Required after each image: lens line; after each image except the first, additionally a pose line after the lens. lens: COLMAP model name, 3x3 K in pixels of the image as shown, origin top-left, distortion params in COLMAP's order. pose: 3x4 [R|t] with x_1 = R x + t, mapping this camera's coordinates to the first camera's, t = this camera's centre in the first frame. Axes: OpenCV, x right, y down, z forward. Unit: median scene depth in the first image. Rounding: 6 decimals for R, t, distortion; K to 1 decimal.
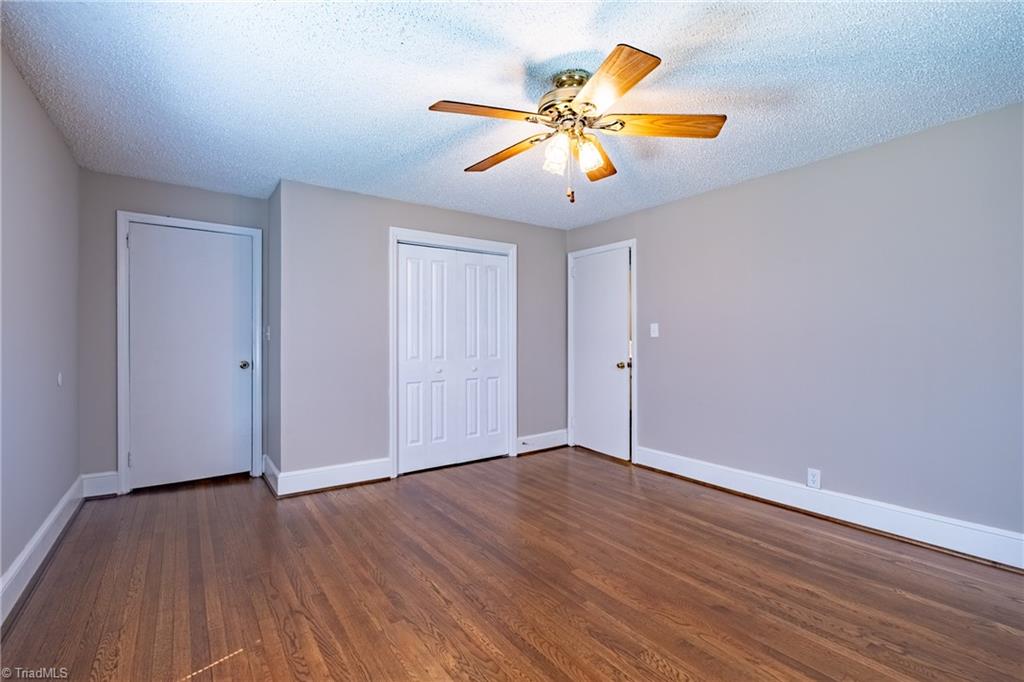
lens RADIAL K [[466.6, 0, 511.6], [0, 466.6, 337.7], [0, 0, 1]] dist [-0.001679, -0.000197]
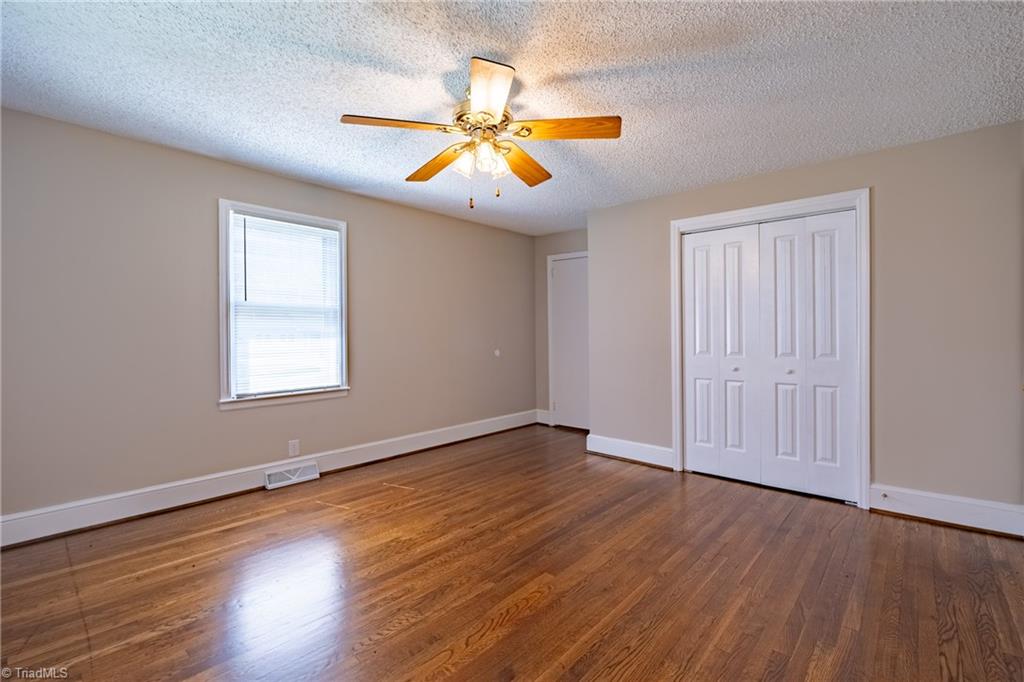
lens RADIAL K [[454.2, 0, 510.1], [0, 454.2, 335.9], [0, 0, 1]] dist [0.003780, 0.000263]
pose [[0.218846, 0.007136, -0.975733, 0.879671], [0.002775, 0.999965, 0.007935, 0.002646], [0.975755, -0.004444, 0.218819, 0.619096]]
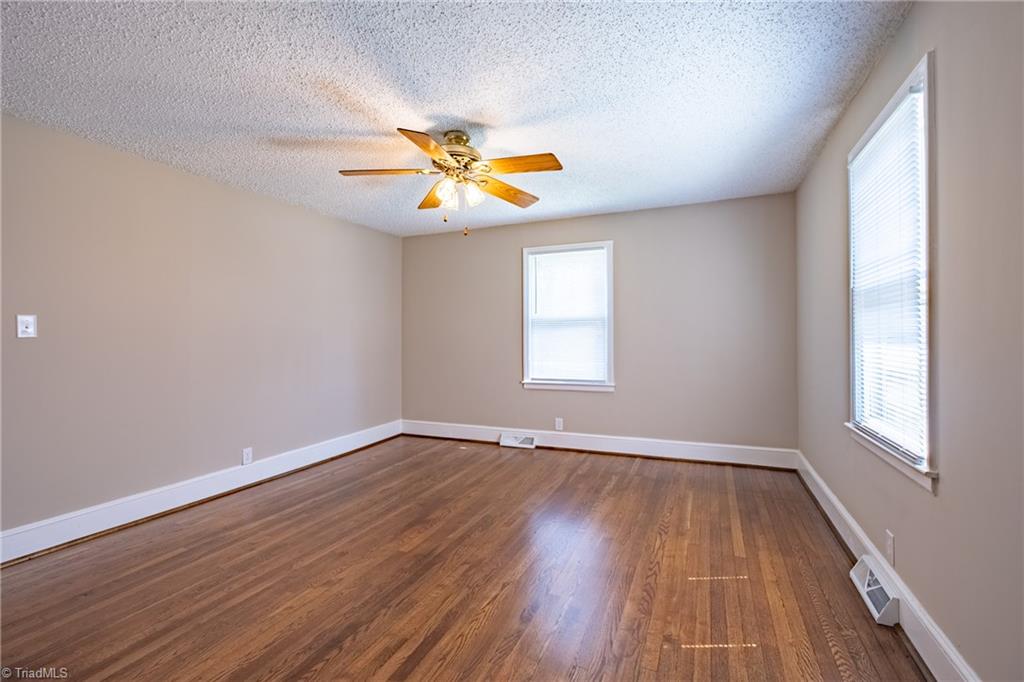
lens RADIAL K [[454.2, 0, 510.1], [0, 454.2, 335.9], [0, 0, 1]] dist [0.003780, 0.000263]
pose [[-0.518022, 0.007047, 0.855338, -0.773427], [0.006562, 0.999969, -0.004265, 0.005364], [-0.855342, 0.003403, -0.518052, 1.146414]]
